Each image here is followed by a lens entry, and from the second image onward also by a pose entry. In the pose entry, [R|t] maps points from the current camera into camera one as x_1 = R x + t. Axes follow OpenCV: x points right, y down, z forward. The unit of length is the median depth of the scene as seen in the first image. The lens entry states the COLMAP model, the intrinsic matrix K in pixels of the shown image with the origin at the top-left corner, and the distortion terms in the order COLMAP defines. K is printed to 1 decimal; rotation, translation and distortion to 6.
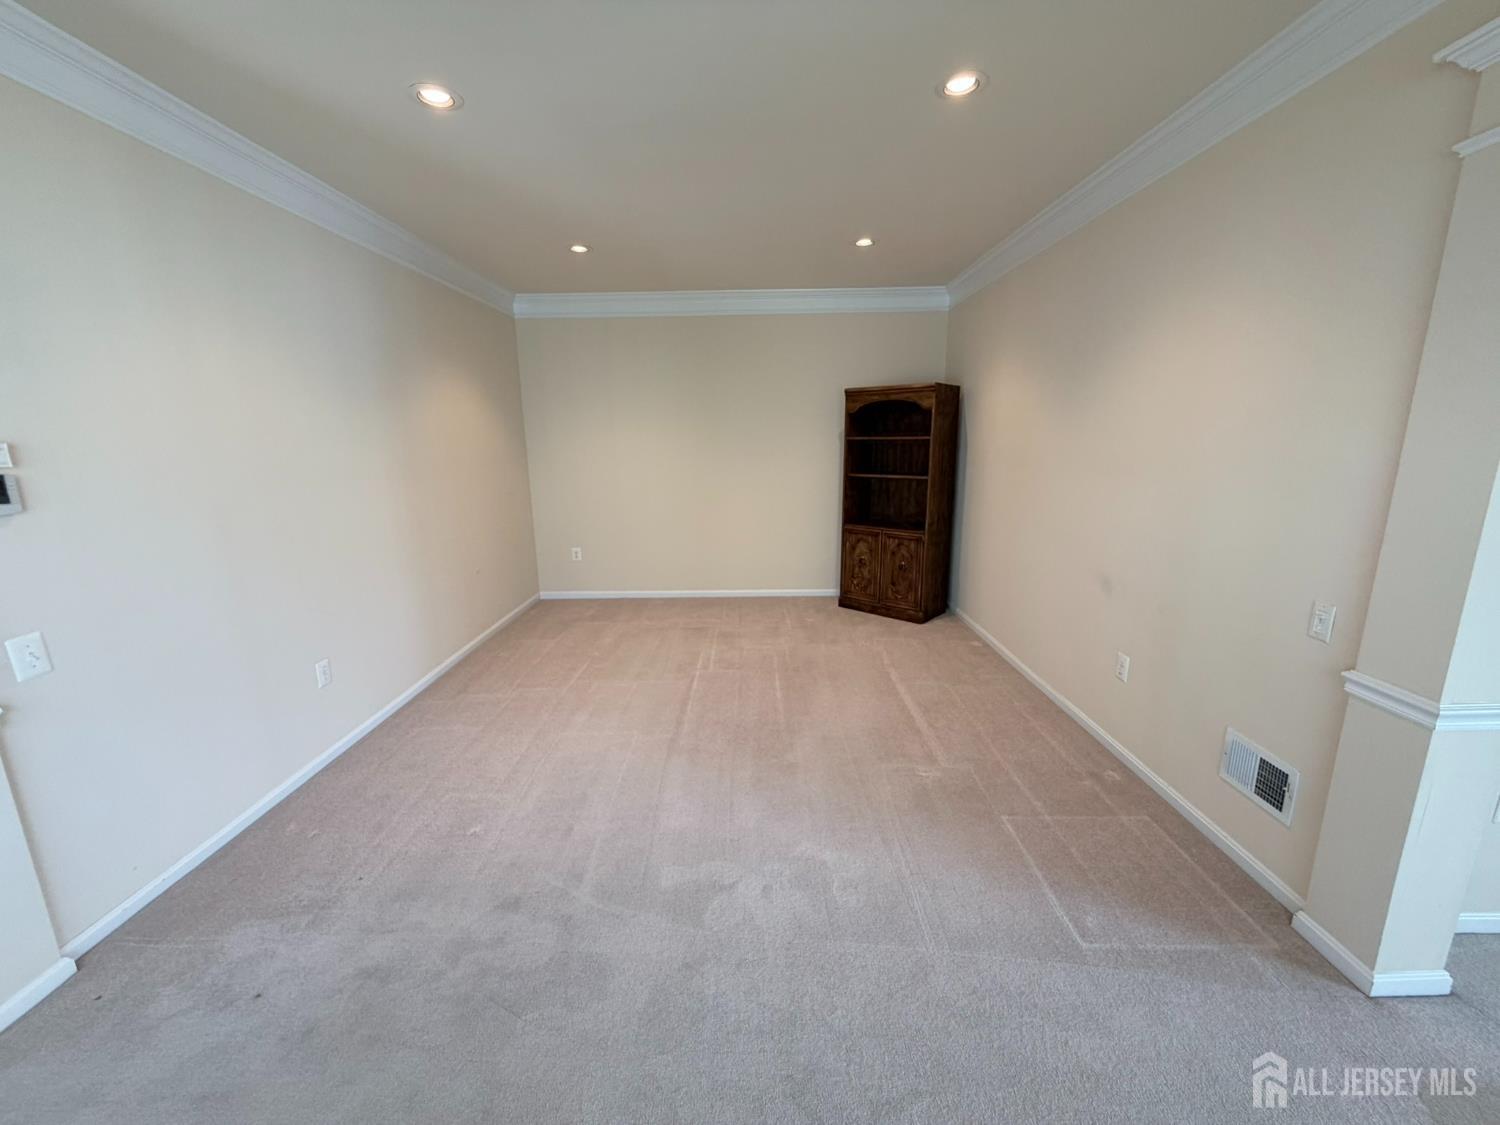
lens RADIAL K [[599.1, 0, 749.1], [0, 599.1, 564.3], [0, 0, 1]] dist [-0.001650, 0.000615]
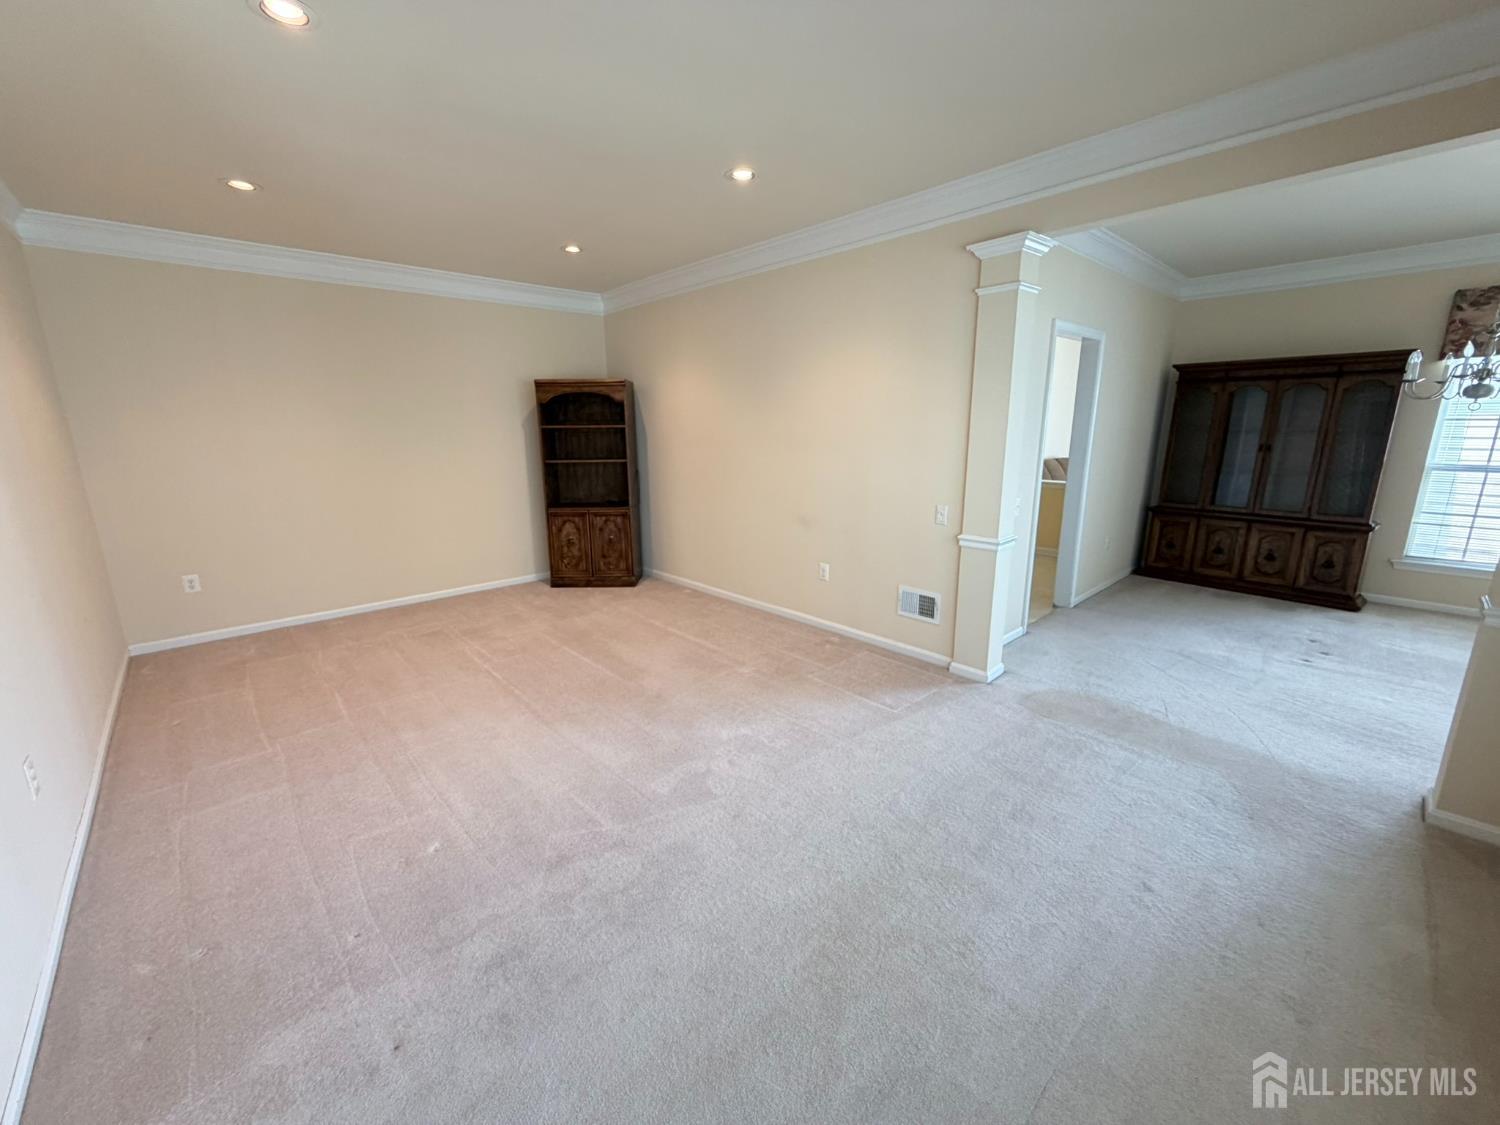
lens RADIAL K [[599.1, 0, 745.7], [0, 599.1, 565.0], [0, 0, 1]] dist [-0.001650, 0.000615]
pose [[0.728693, -0.150992, 0.667988, -0.347763], [0.145107, 0.987287, 0.064872, 0.014652], [-0.669291, 0.049658, 0.741339, -0.010579]]
